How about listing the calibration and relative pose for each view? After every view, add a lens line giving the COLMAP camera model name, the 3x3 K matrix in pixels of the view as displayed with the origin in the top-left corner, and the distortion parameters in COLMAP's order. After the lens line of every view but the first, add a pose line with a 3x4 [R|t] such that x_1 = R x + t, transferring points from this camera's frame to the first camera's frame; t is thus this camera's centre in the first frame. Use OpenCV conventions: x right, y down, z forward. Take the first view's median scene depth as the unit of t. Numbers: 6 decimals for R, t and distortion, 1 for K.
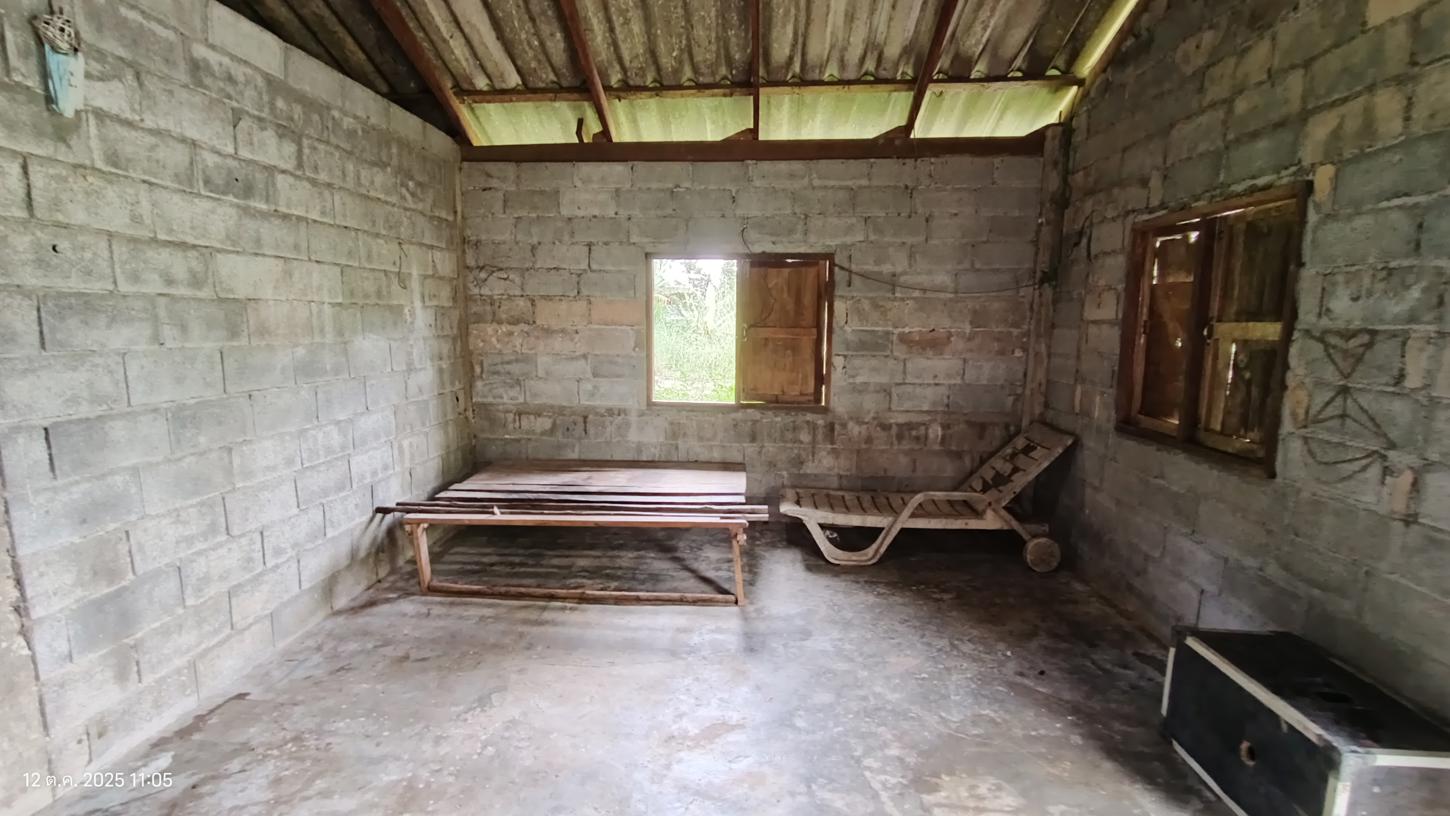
lens RADIAL K [[653.9, 0, 730.1], [0, 653.9, 413.1], [0, 0, 1]] dist [-0.027129, 0.012069]
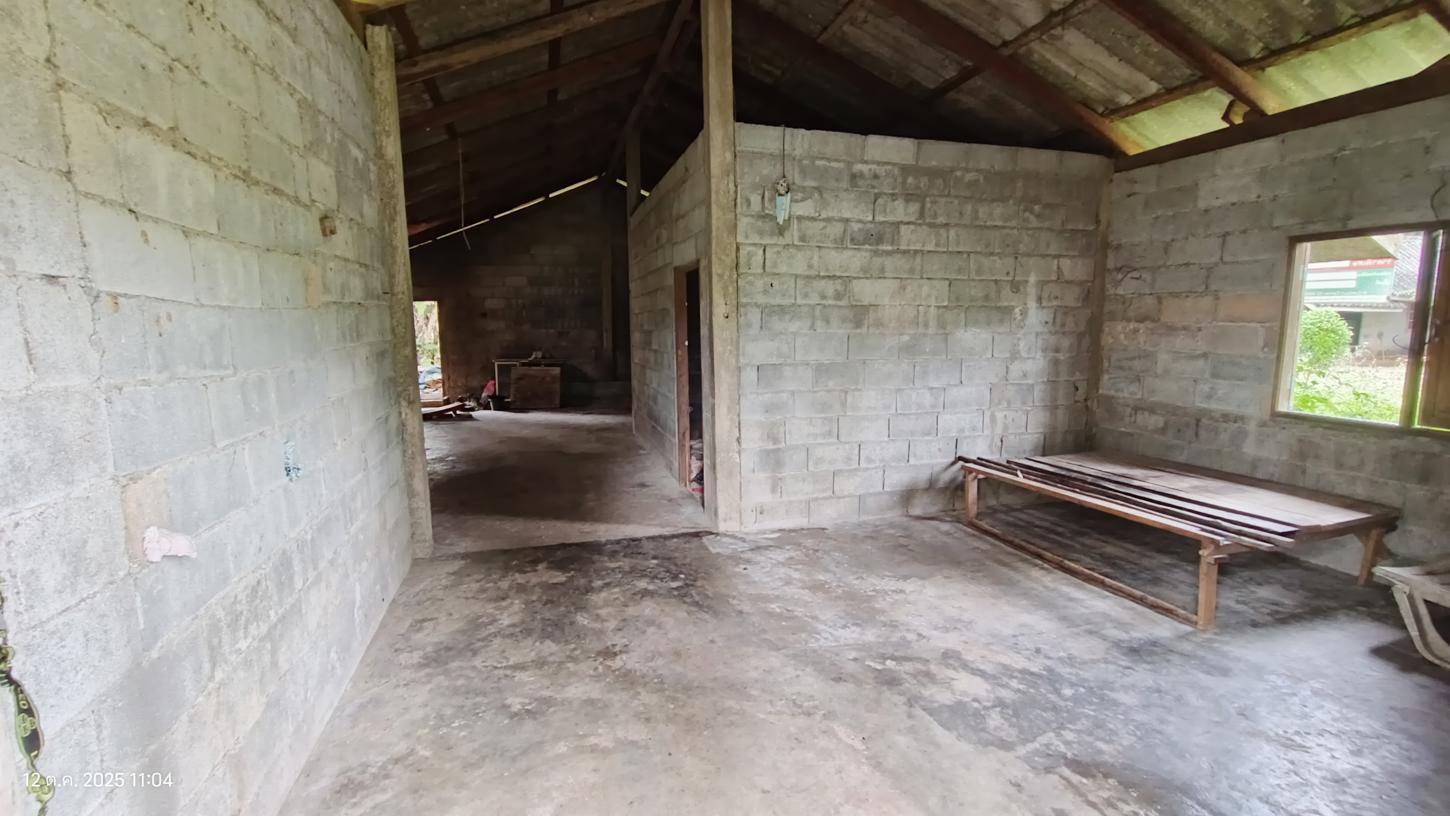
lens RADIAL K [[653.9, 0, 726.3], [0, 653.9, 402.3], [0, 0, 1]] dist [-0.027129, 0.012069]
pose [[0.363947, 0.105235, -0.925456, 0.537903], [-0.125314, 0.990095, 0.063304, 0.009869], [0.922951, 0.092933, 0.373530, 0.034672]]
